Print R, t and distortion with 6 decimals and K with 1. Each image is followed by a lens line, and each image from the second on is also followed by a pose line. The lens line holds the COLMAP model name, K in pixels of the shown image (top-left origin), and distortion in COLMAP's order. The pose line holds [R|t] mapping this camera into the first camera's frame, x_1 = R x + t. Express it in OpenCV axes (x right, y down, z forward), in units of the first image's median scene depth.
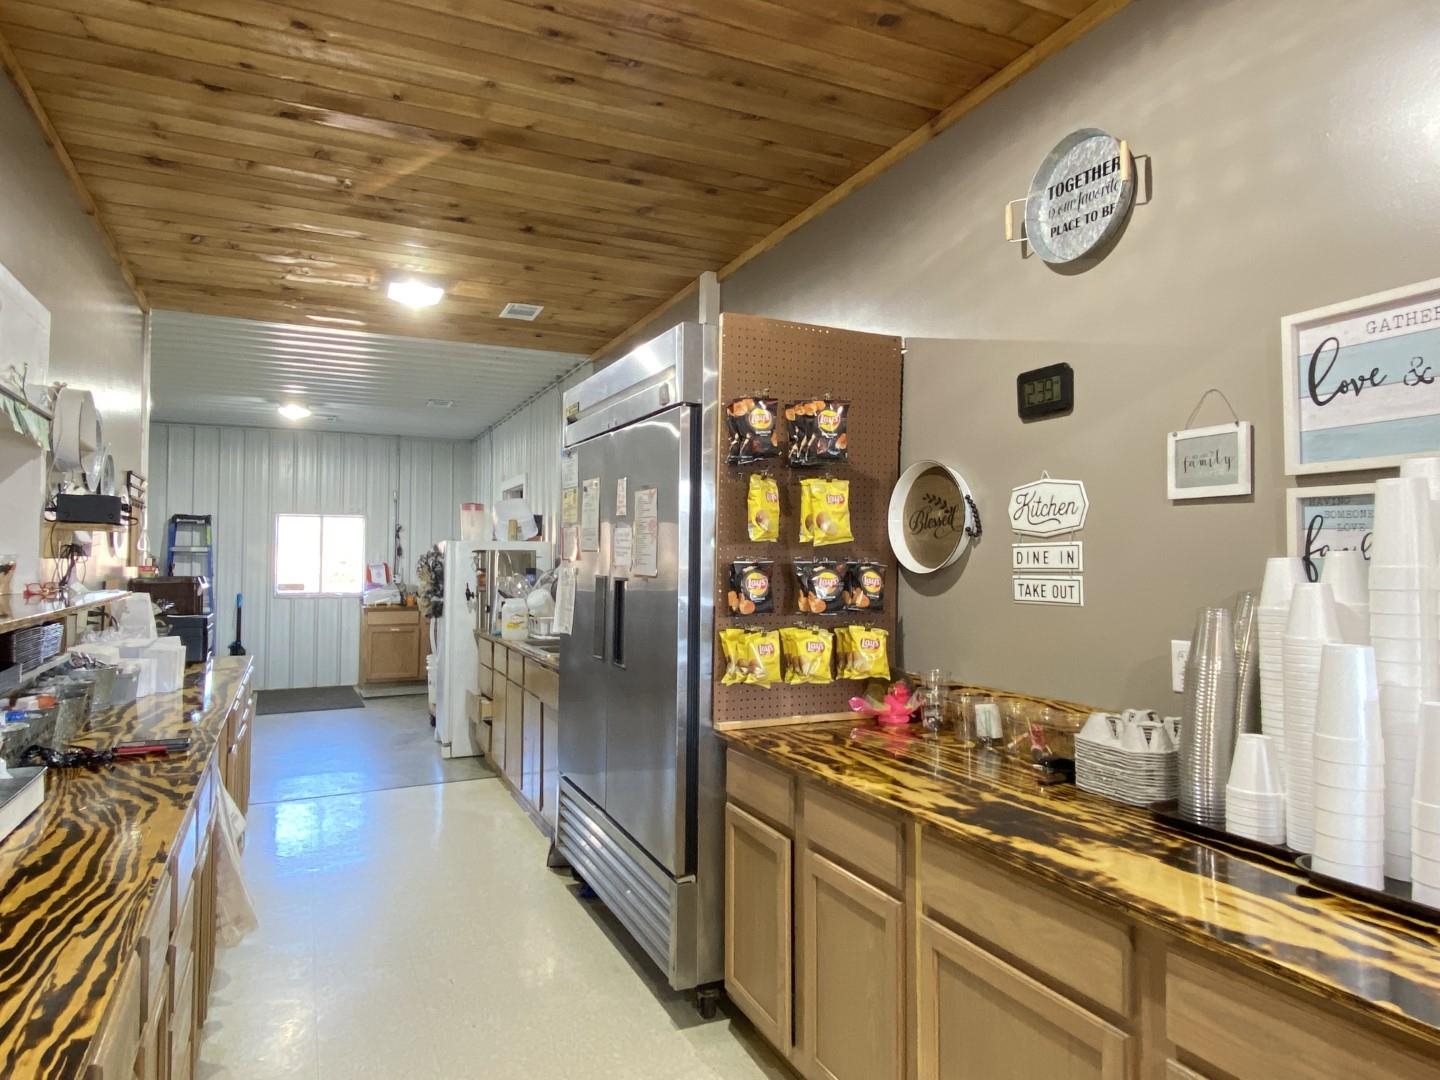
lens RADIAL K [[932.1, 0, 718.0], [0, 932.1, 537.2], [0, 0, 1]] dist [0.040036, -0.021681]
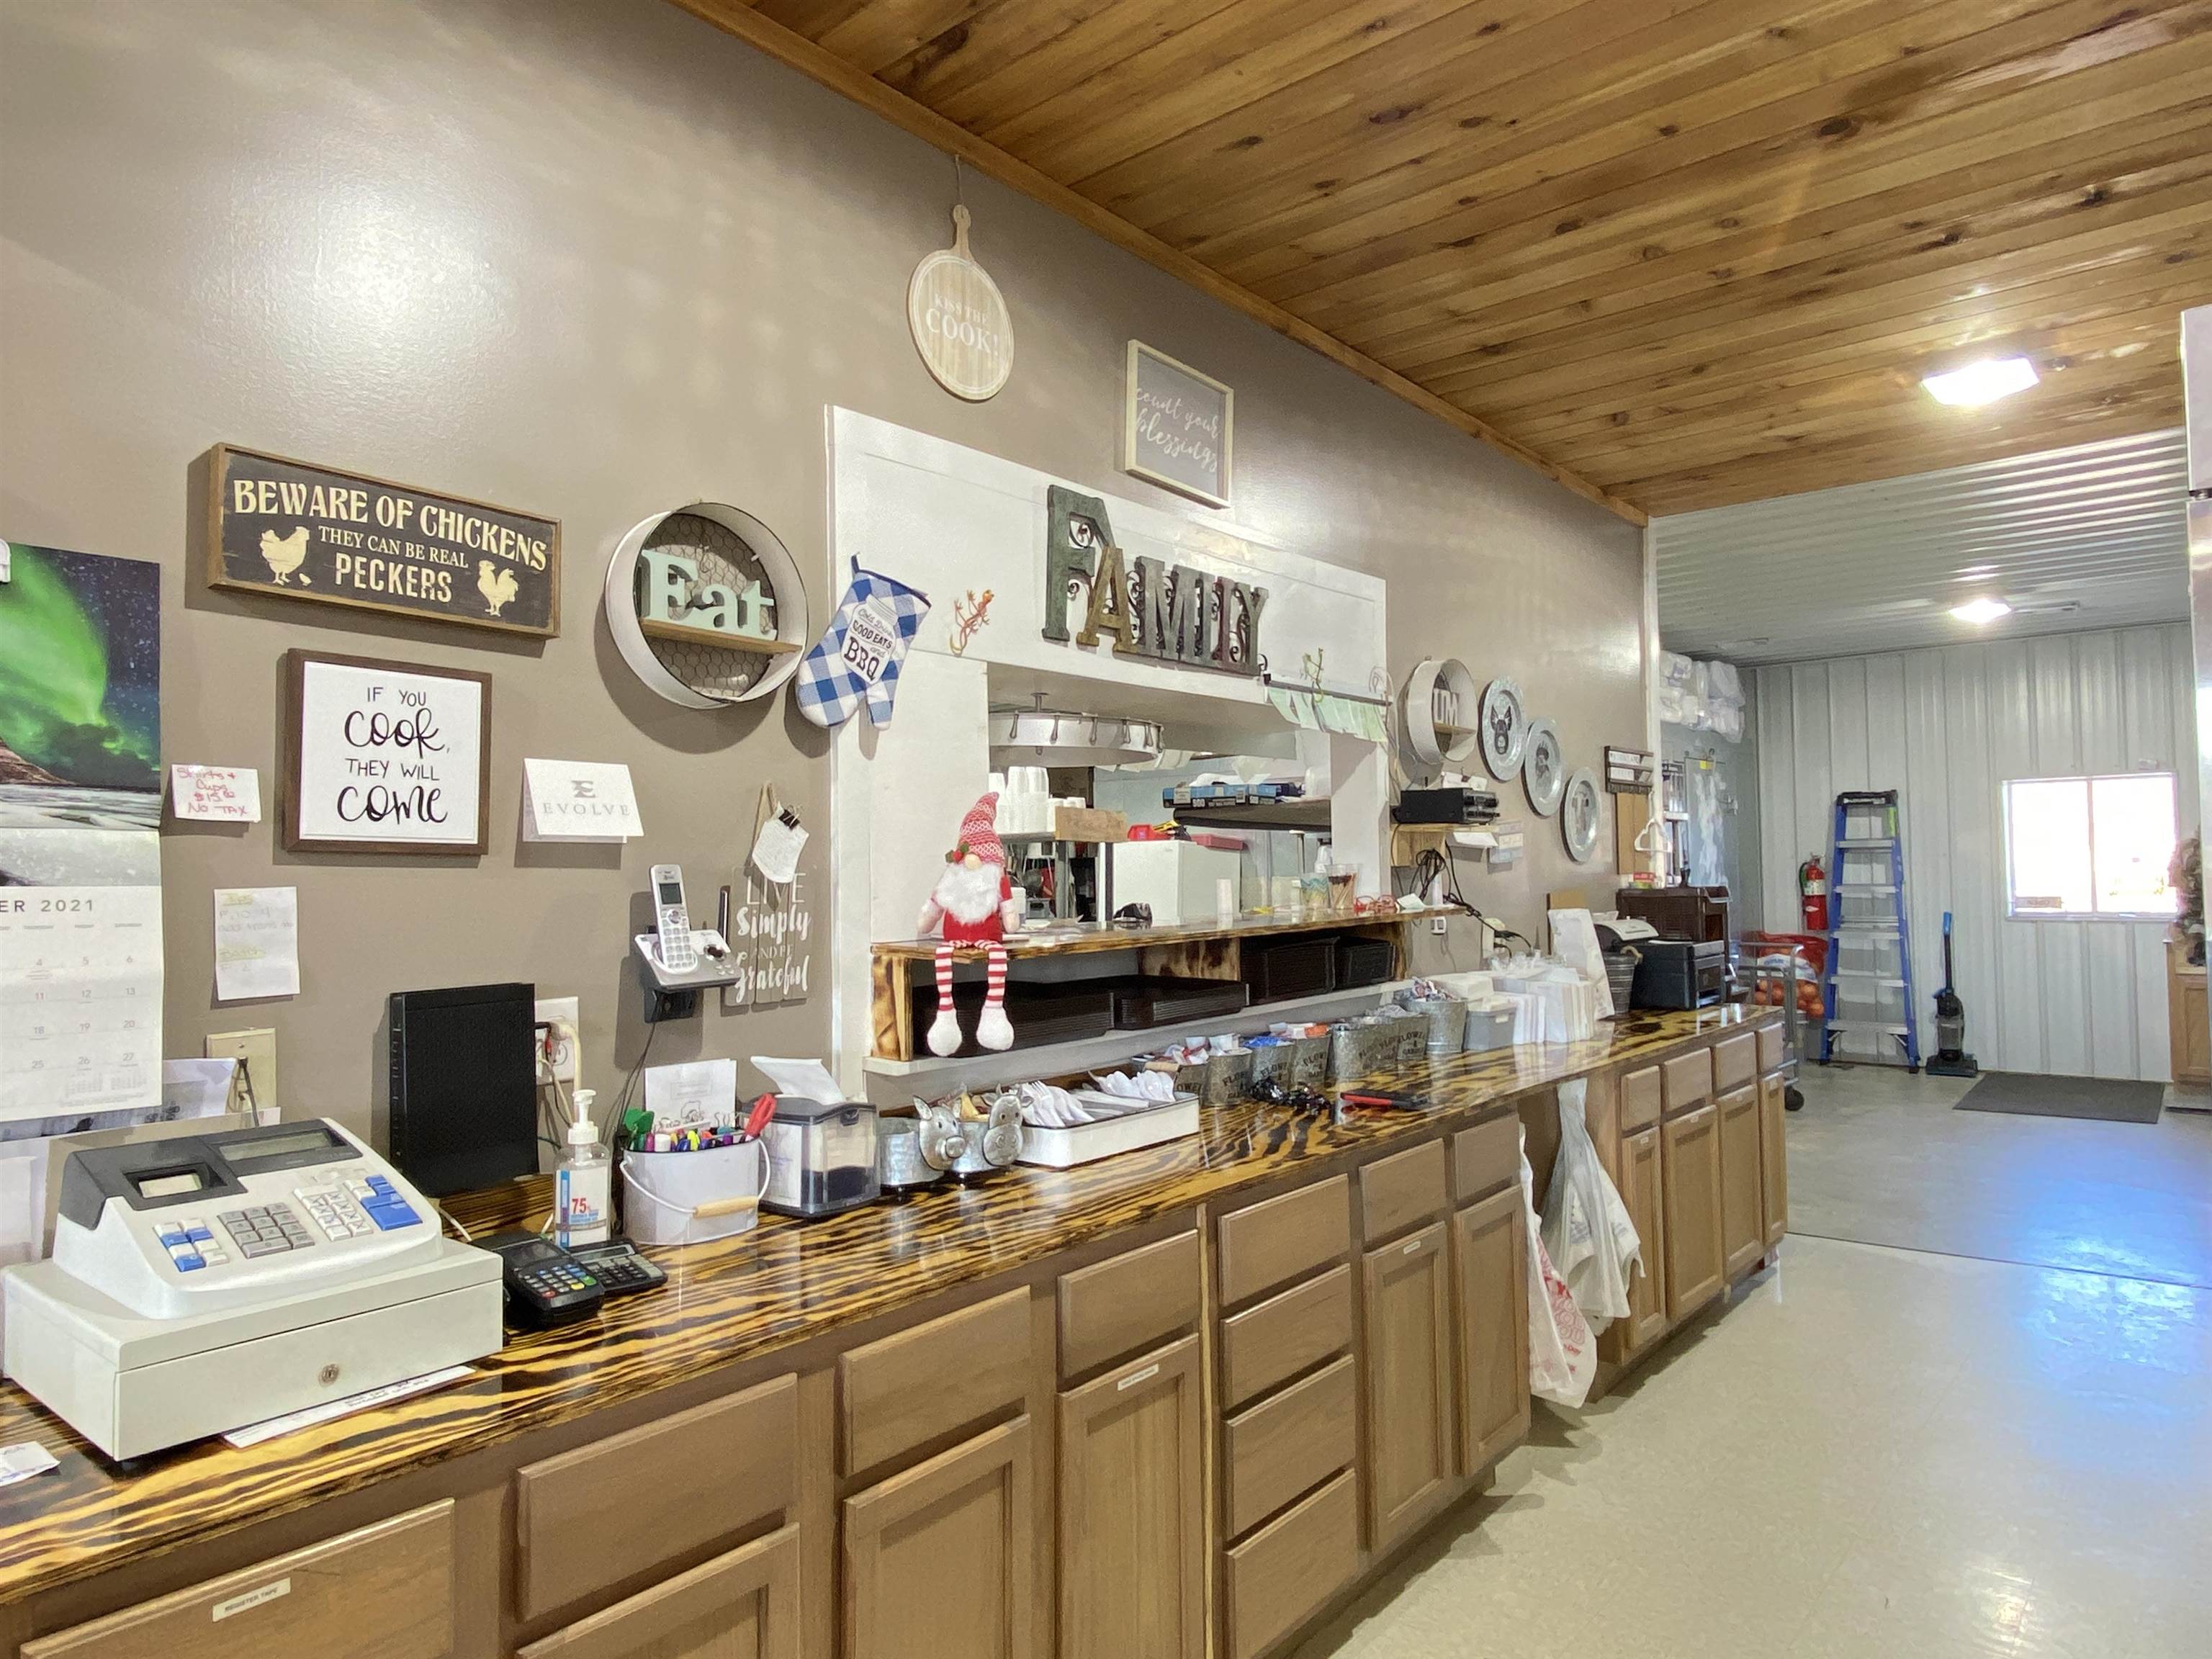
lens RADIAL K [[1431.8, 0, 1102.5], [0, 1431.8, 835.4], [0, 0, 1]] dist [0.040036, -0.021681]
pose [[0.410421, -0.034473, -0.911244, 0.153250], [0.043163, 0.998900, -0.018348, 0.002668], [0.910874, -0.031802, 0.411458, 0.099122]]
